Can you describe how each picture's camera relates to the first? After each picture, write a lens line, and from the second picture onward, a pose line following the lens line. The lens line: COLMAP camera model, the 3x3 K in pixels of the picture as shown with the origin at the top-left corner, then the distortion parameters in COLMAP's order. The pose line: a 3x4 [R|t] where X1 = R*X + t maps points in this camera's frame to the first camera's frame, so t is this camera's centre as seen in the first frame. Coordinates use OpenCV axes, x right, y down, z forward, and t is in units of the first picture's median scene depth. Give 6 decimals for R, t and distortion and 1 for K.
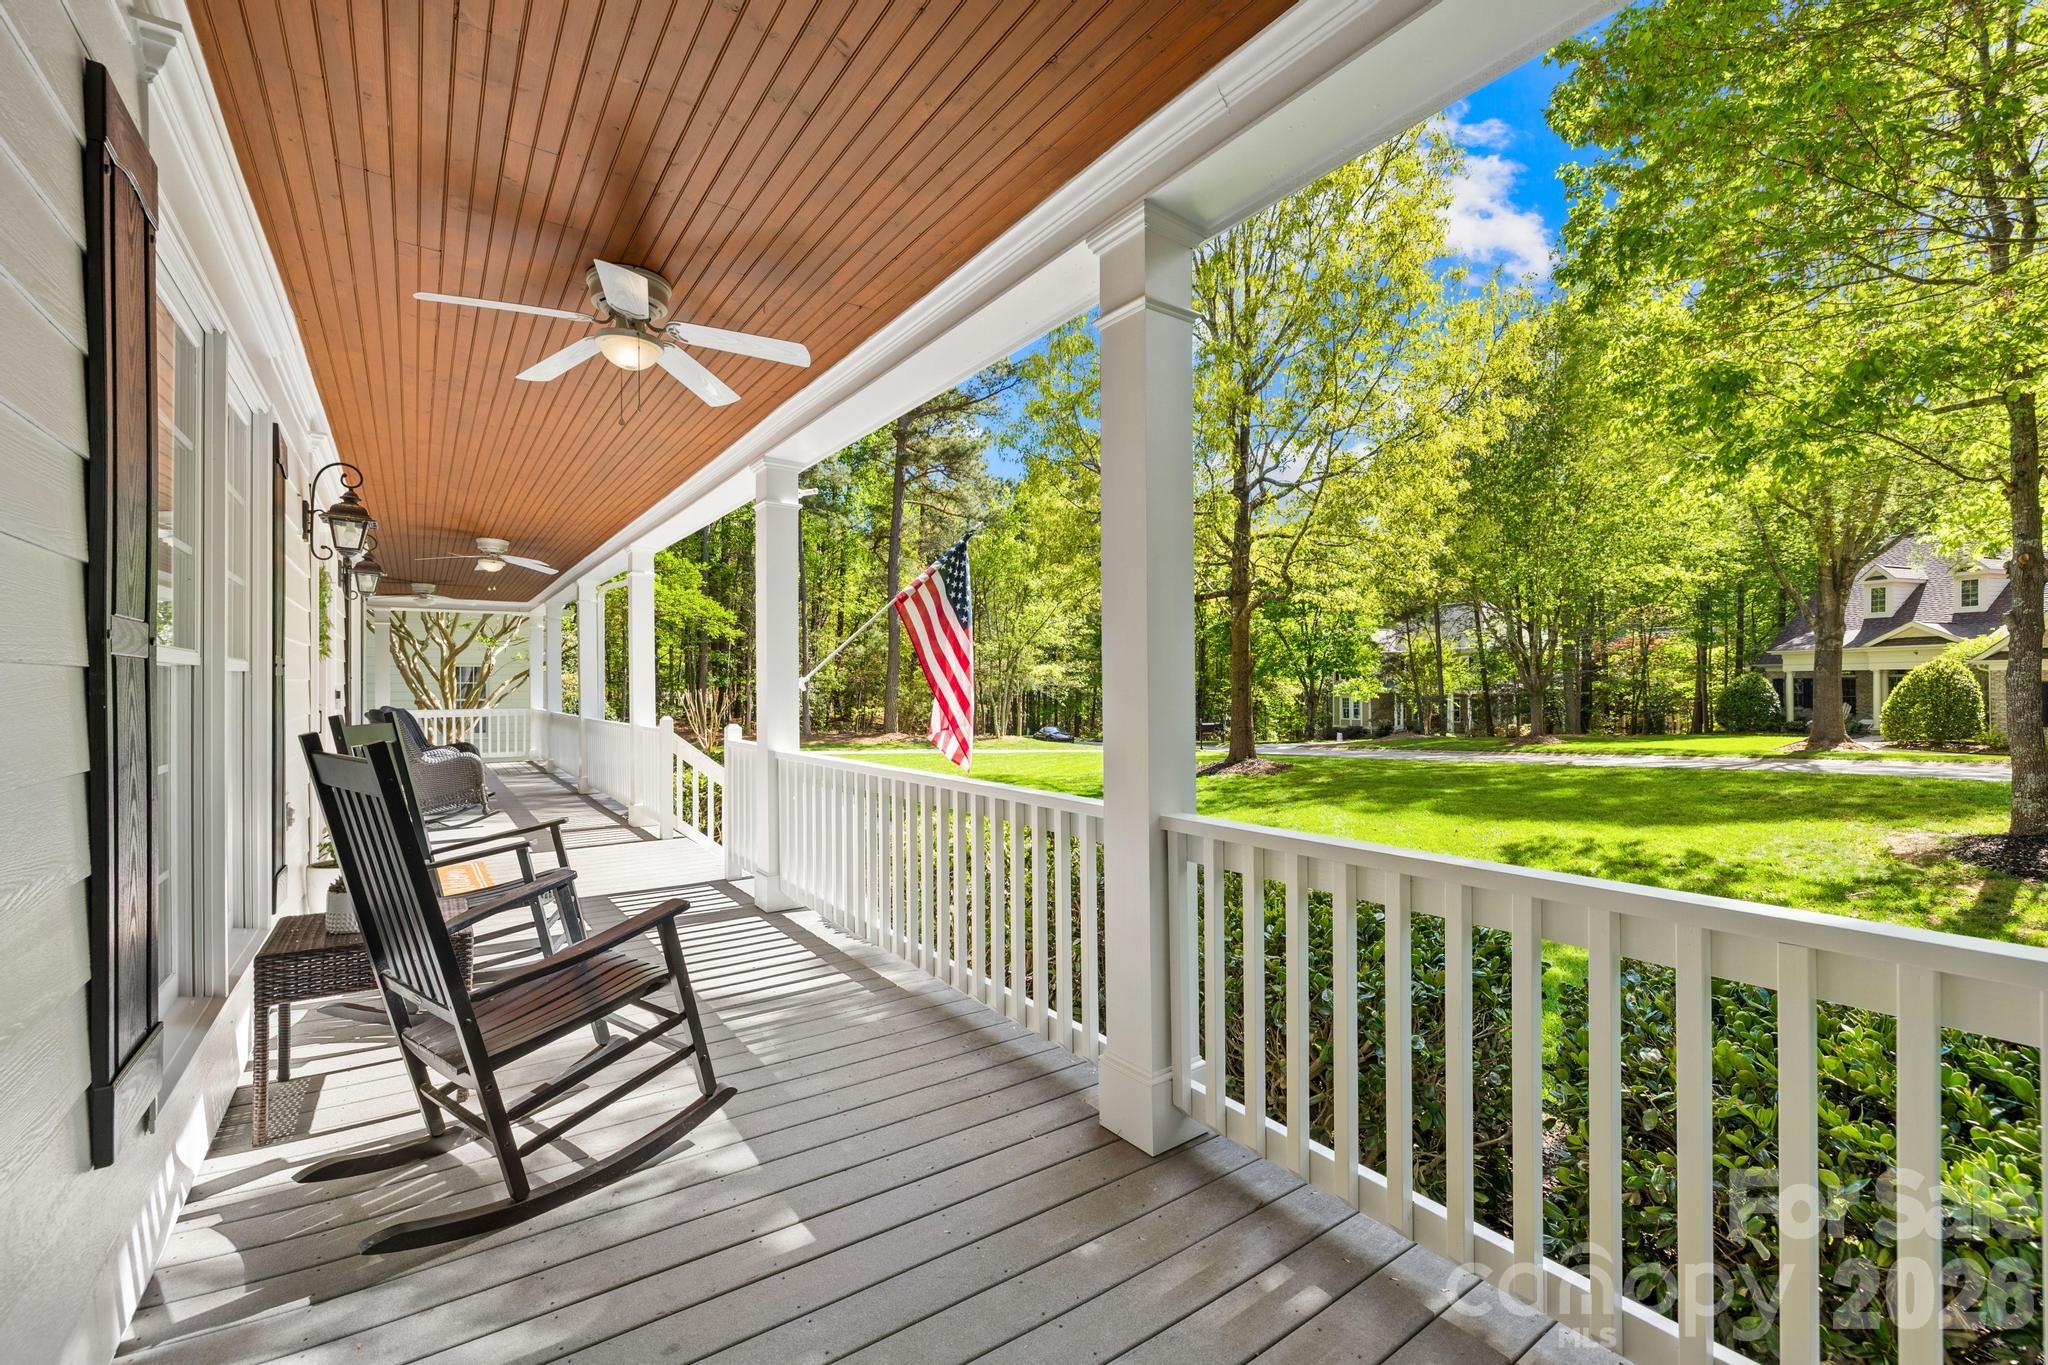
lens RADIAL K [[864.4, 0, 1020.2], [0, 864.4, 696.6], [0, 0, 1]] dist [-0.000715, -0.000205]
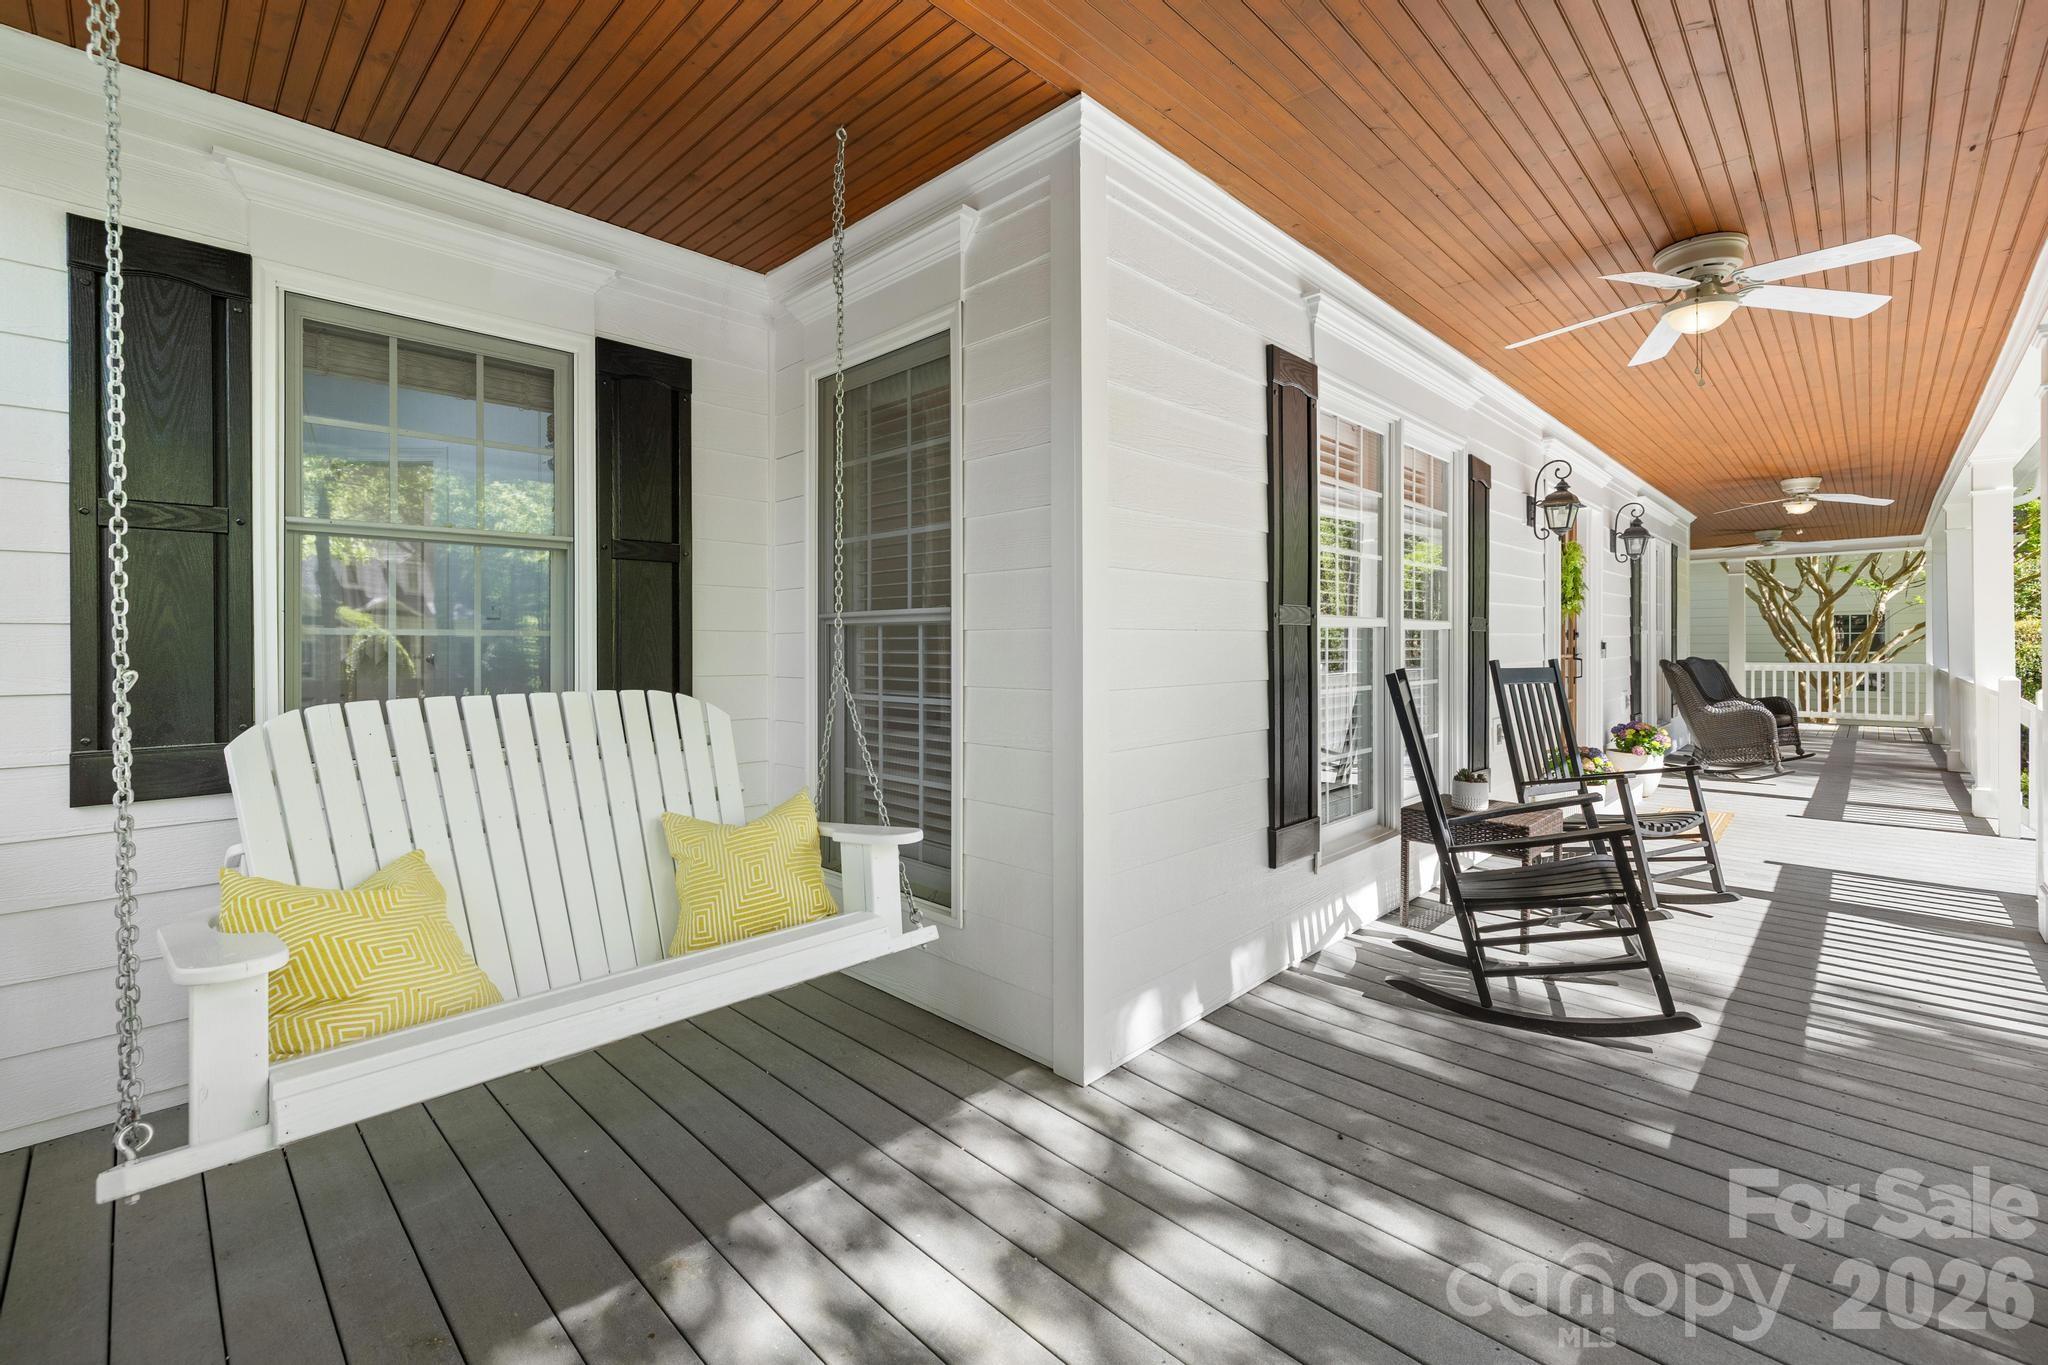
lens RADIAL K [[856.3, 0, 1021.5], [0, 856.3, 662.7], [0, 0, 1]] dist [-0.000886, -0.000266]
pose [[0.200165, 0.025361, -0.979434, 0.281512], [-0.008261, 0.999673, 0.024197, -0.000016], [0.979727, 0.003248, 0.200309, -0.006350]]
